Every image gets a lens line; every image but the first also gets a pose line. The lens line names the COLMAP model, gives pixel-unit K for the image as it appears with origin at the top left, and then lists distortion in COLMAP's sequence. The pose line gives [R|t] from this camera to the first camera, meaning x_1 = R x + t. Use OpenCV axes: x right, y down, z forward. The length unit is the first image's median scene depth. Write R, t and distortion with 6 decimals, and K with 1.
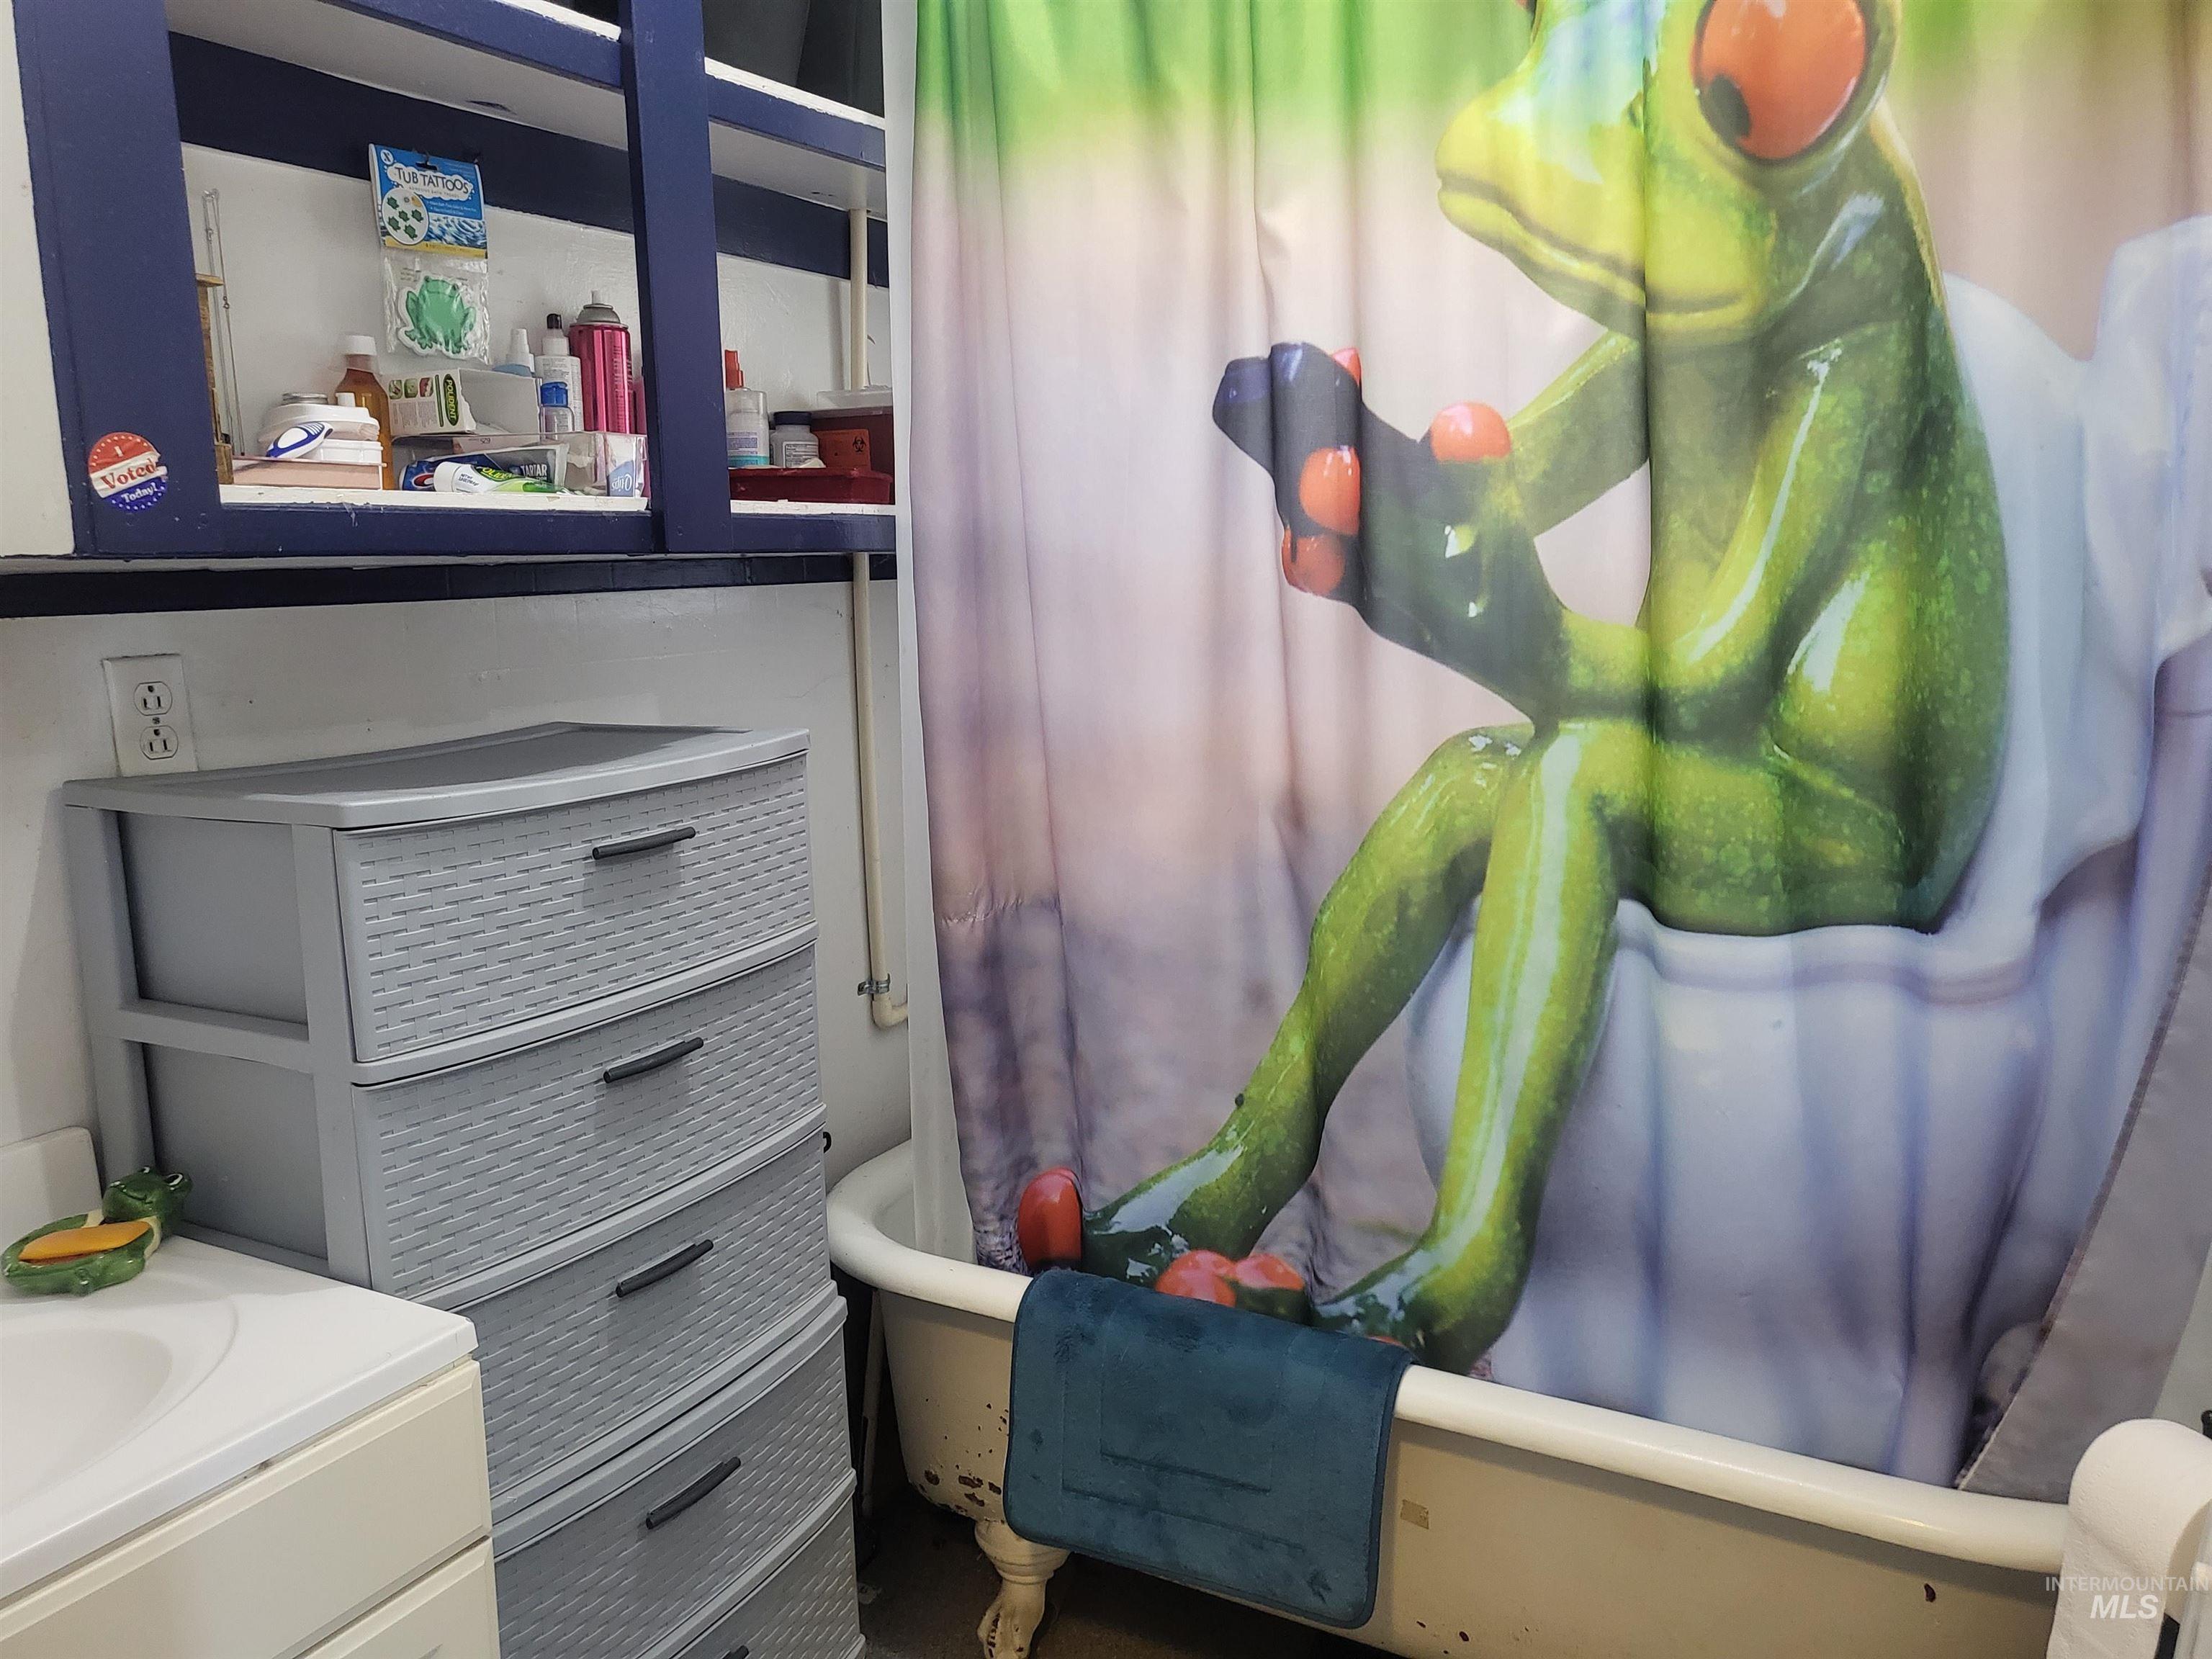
lens RADIAL K [[1699.9, 0, 1106.6], [0, 1699.9, 827.1], [0, 0, 1]] dist [0.026522, 0.003695]
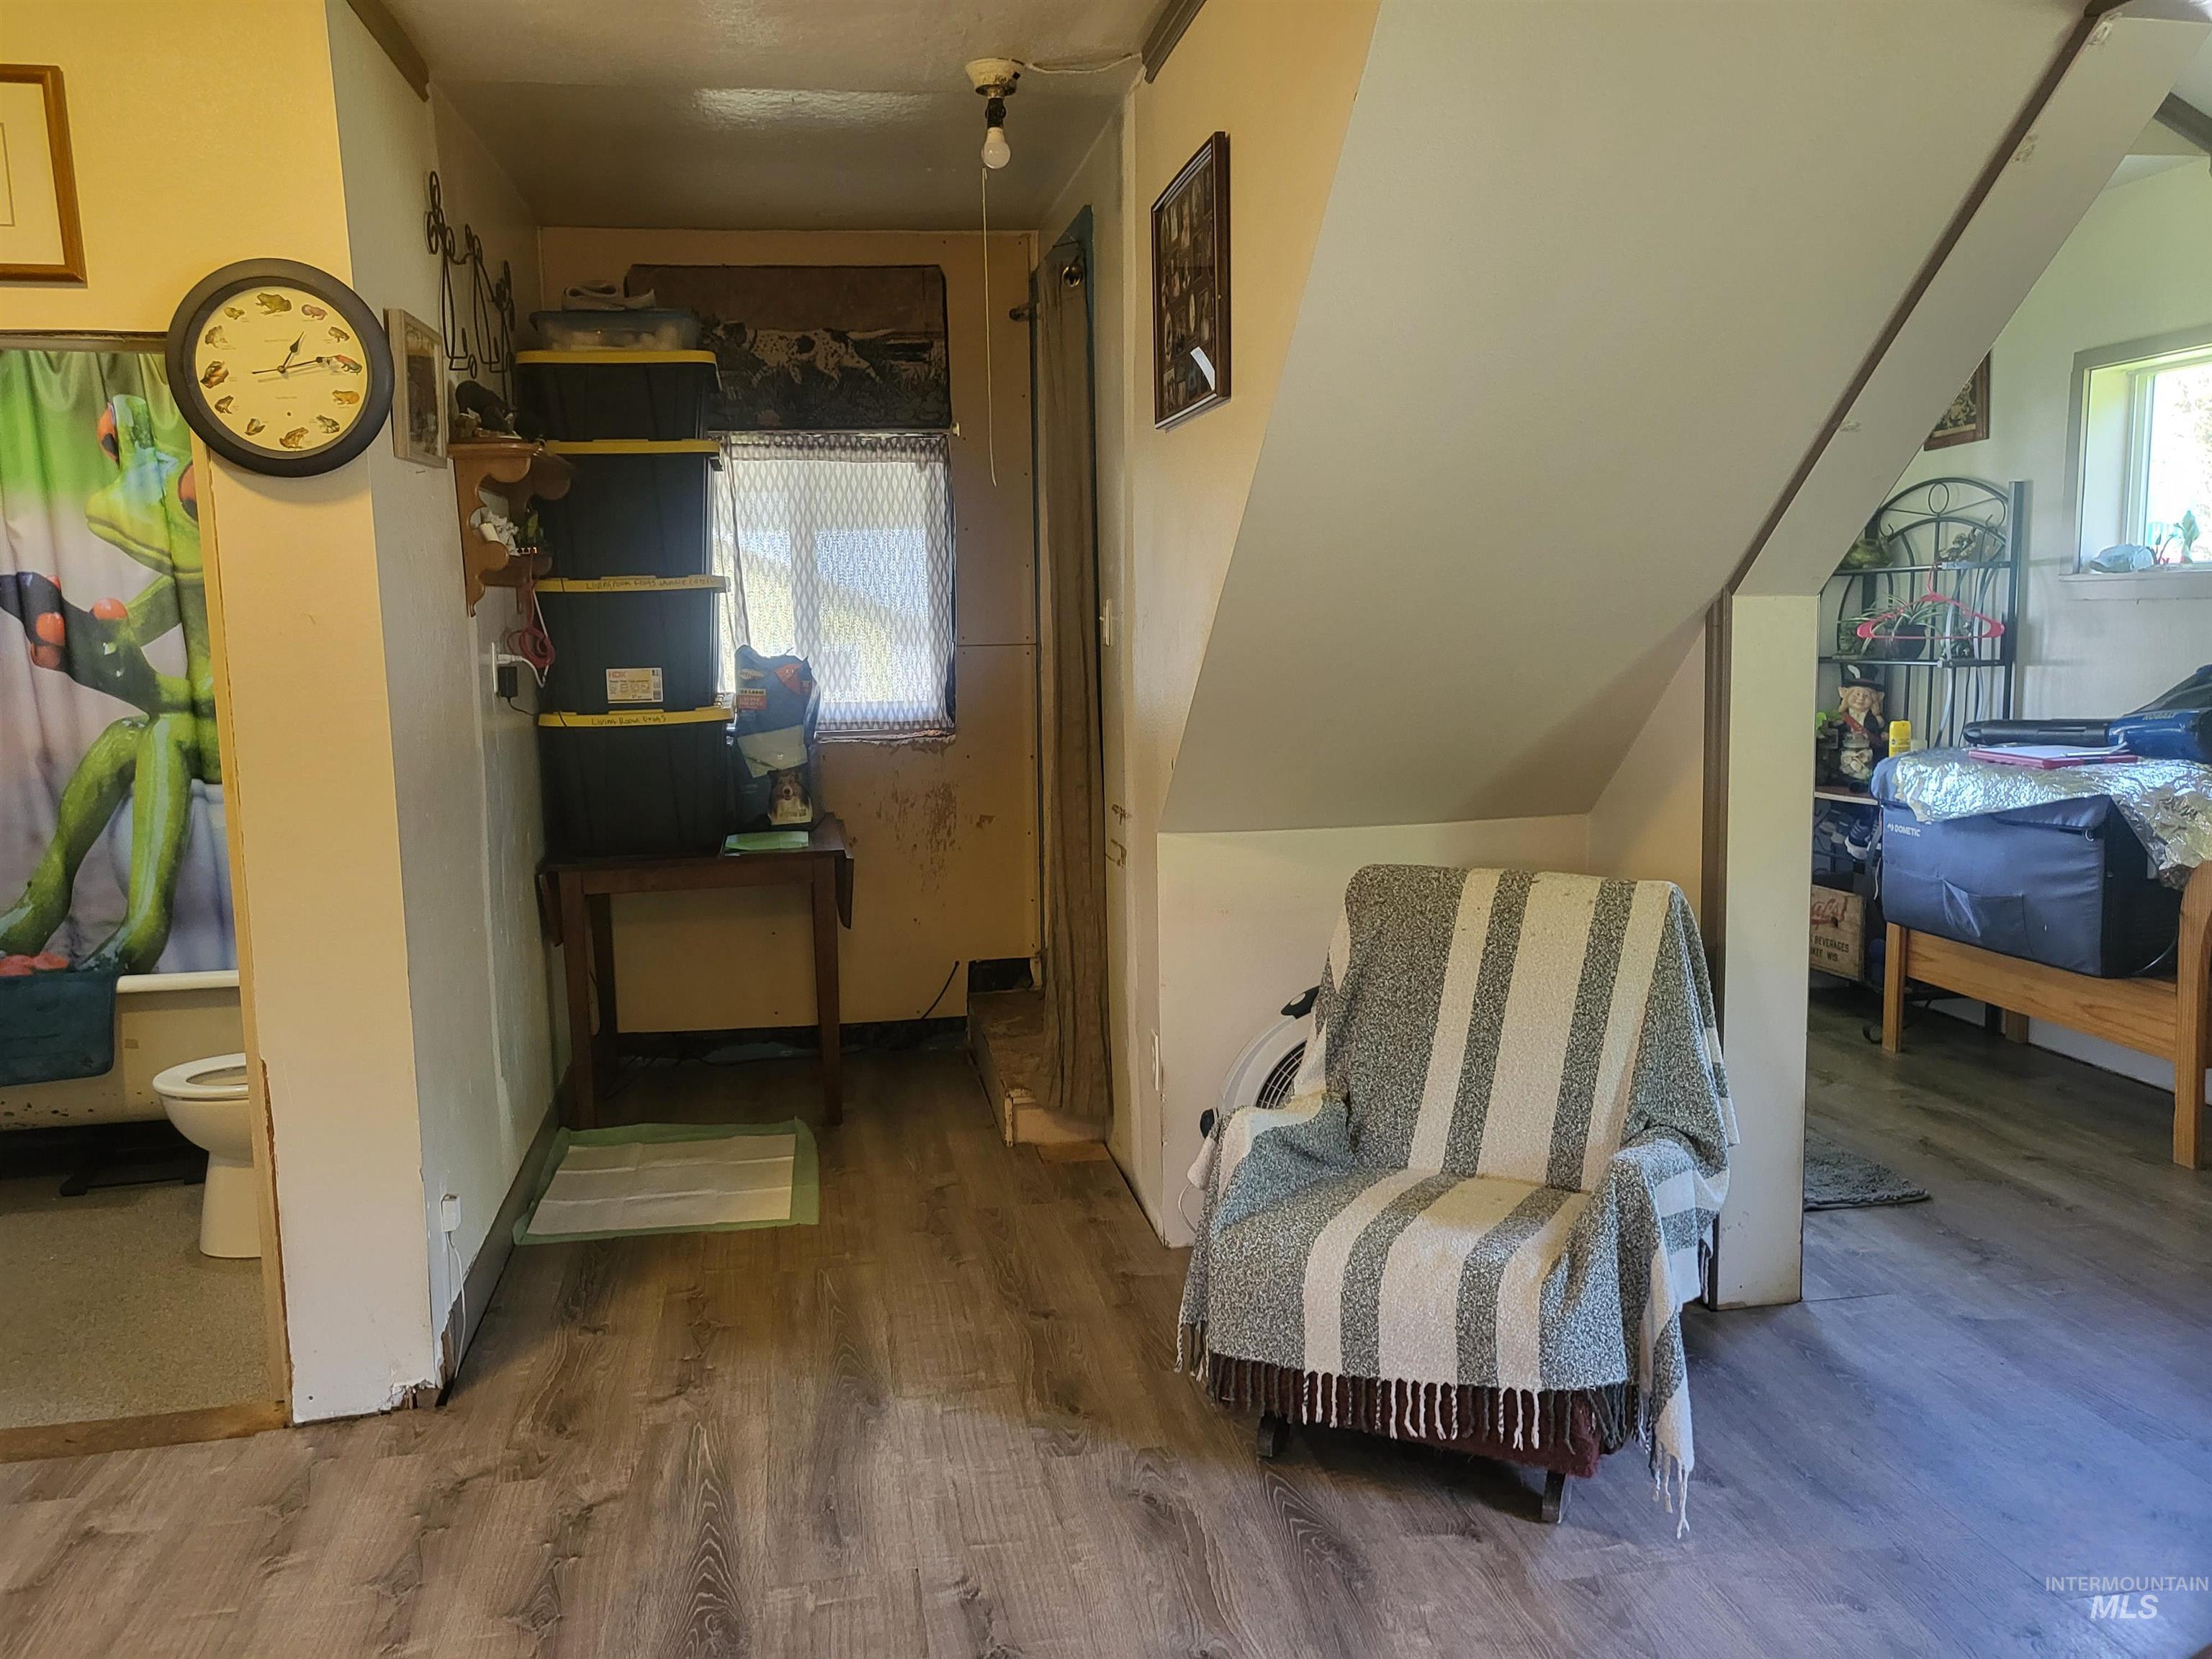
lens RADIAL K [[1699.9, 0, 1101.7], [0, 1699.9, 827.5], [0, 0, 1]] dist [0.026522, 0.003695]
pose [[0.768484, -0.073794, 0.635600, -0.323859], [0.103042, 0.994635, -0.009107, 0.291539], [-0.631518, 0.072492, 0.771965, -2.006937]]
